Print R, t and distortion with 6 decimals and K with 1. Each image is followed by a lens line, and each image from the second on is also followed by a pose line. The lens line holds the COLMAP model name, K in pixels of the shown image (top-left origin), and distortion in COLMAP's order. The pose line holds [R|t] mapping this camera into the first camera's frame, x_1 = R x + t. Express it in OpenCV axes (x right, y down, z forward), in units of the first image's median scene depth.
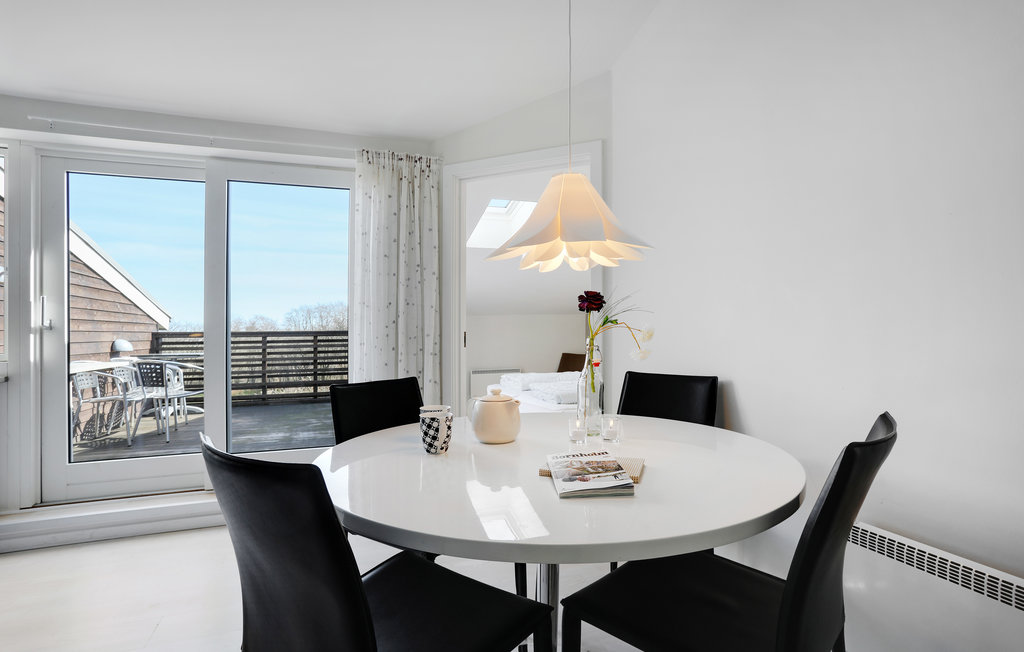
lens RADIAL K [[520.3, 0, 522.7], [0, 520.3, 339.3], [0, 0, 1]] dist [-0.012690, 0.003863]
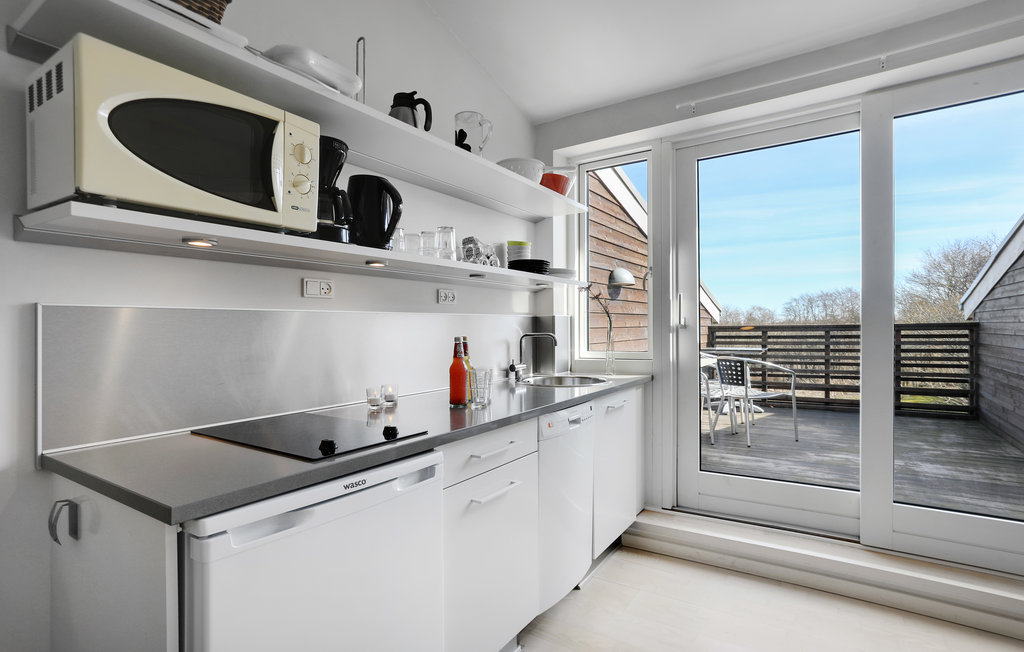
lens RADIAL K [[520.3, 0, 502.0], [0, 520.3, 337.4], [0, 0, 1]] dist [-0.012690, 0.003863]
pose [[0.602372, 0.012157, -0.798123, -0.211113], [-0.000744, 0.999892, 0.014669, -0.009509], [0.798215, -0.008243, 0.602316, 0.088777]]
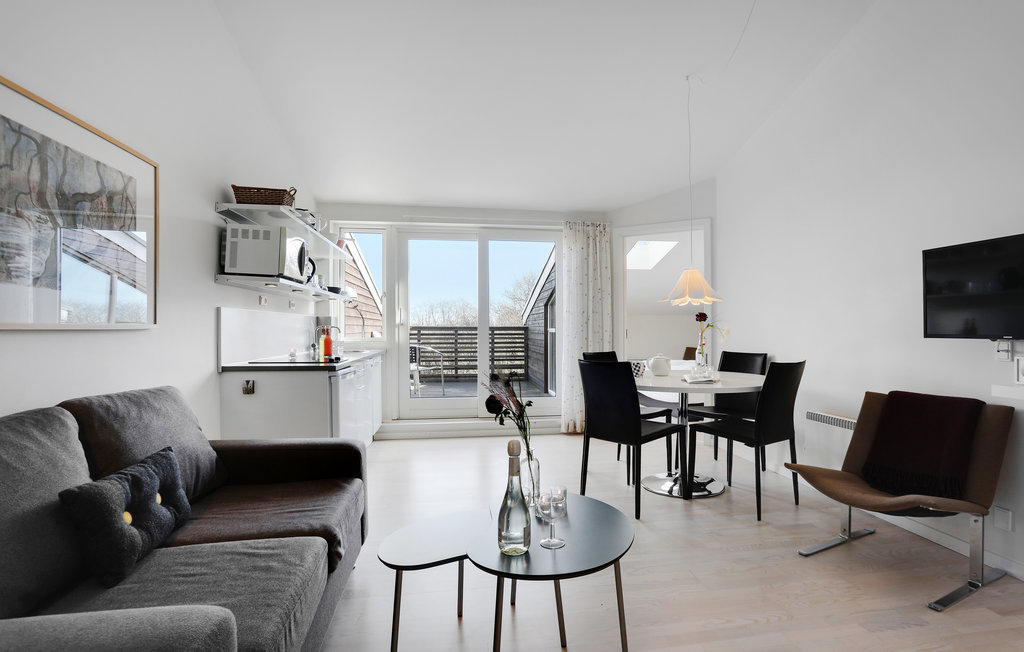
lens RADIAL K [[537.4, 0, 539.9], [0, 537.4, 319.8], [0, 0, 1]] dist [0.031380, 0.004477]
pose [[0.982429, 0.008755, -0.186430, -0.041875], [-0.014350, 0.999486, -0.028684, 0.006071], [0.186083, 0.030856, 0.982049, -0.488866]]
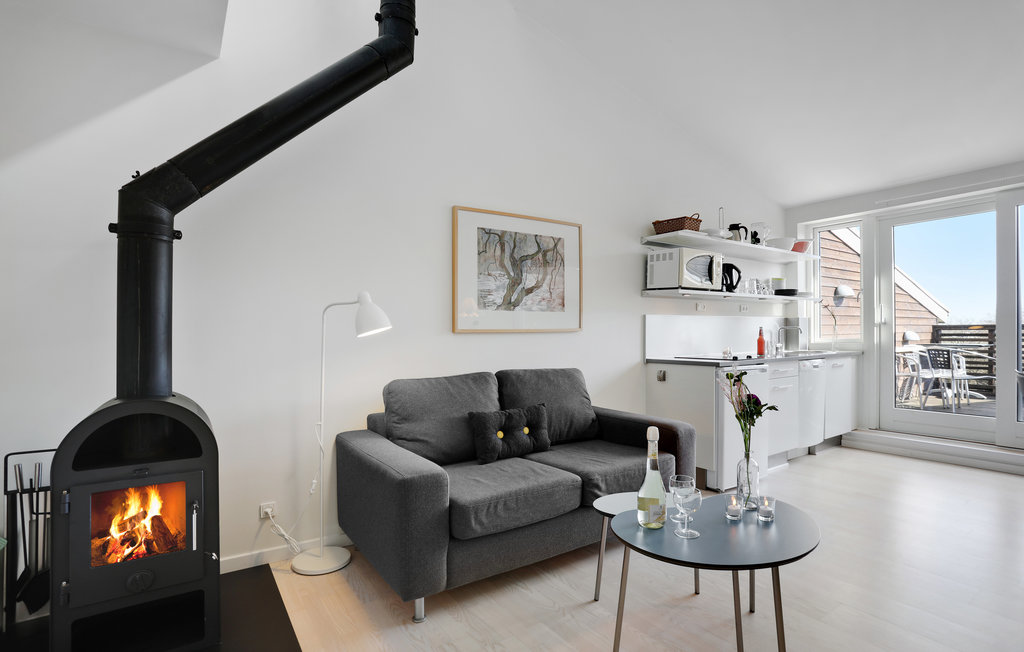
lens RADIAL K [[520.3, 0, 512.8], [0, 520.3, 323.3], [0, 0, 1]] dist [-0.012690, 0.003863]
pose [[0.288510, -0.007955, -0.957444, 0.194395], [-0.007291, 0.999918, -0.010505, 0.001993], [0.957449, 0.010012, 0.288429, -0.368872]]
